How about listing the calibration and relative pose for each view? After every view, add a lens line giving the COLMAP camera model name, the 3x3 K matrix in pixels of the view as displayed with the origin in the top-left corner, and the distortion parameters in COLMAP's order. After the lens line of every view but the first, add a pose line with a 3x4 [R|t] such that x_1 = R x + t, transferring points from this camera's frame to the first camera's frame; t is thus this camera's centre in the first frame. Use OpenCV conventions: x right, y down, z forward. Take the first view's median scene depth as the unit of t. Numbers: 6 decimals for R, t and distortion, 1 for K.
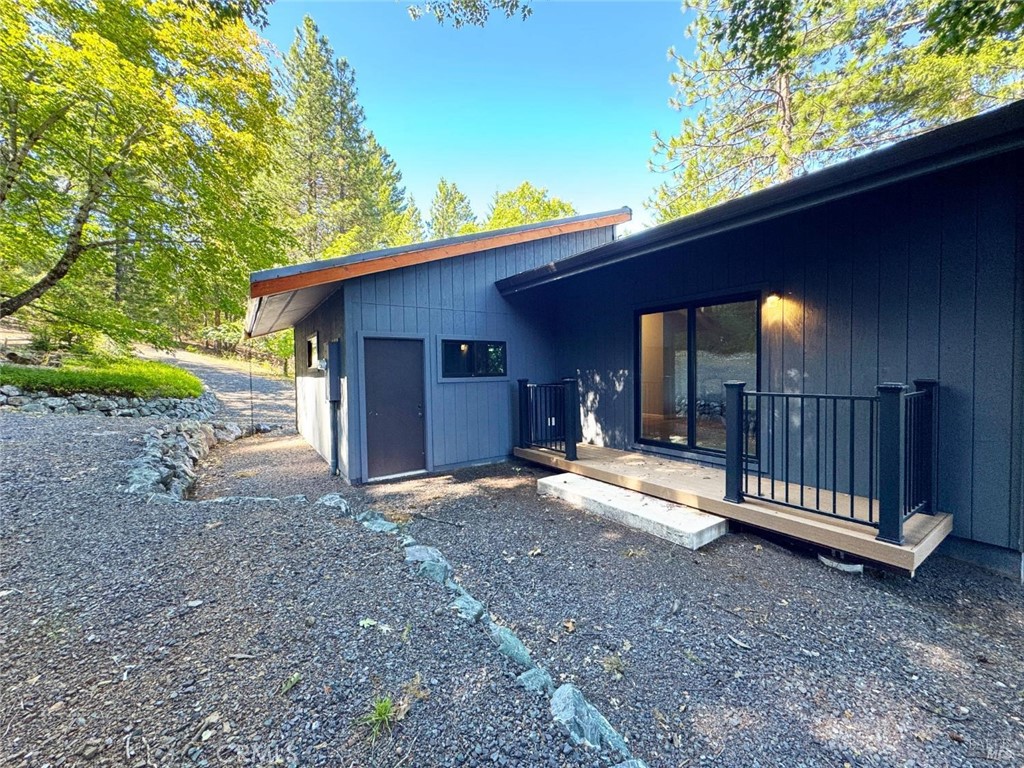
lens RADIAL K [[409.2, 0, 512.0], [0, 409.2, 384.0], [0, 0, 1]] dist [-0.003698, 0.000756]
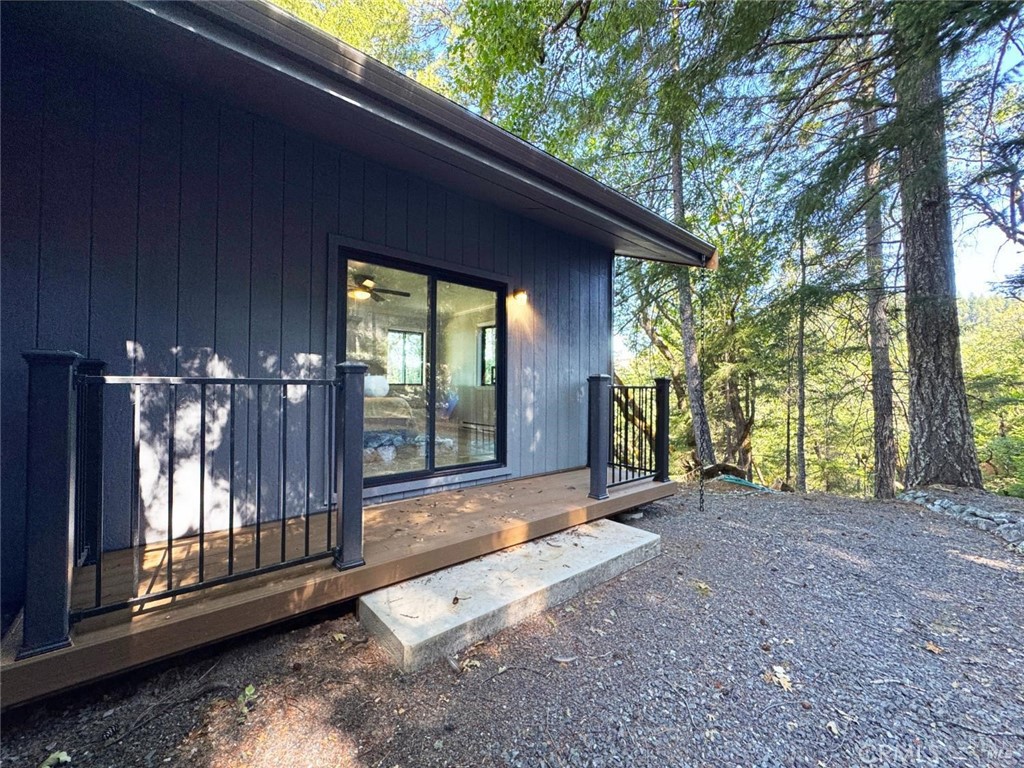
lens RADIAL K [[409.2, 0, 512.0], [0, 409.2, 384.0], [0, 0, 1]] dist [-0.003698, 0.000756]
pose [[-0.106136, 0.027892, 0.993960, -0.232774], [0.033167, 0.999150, -0.024496, 0.019960], [-0.993798, 0.030367, -0.106971, 0.746240]]
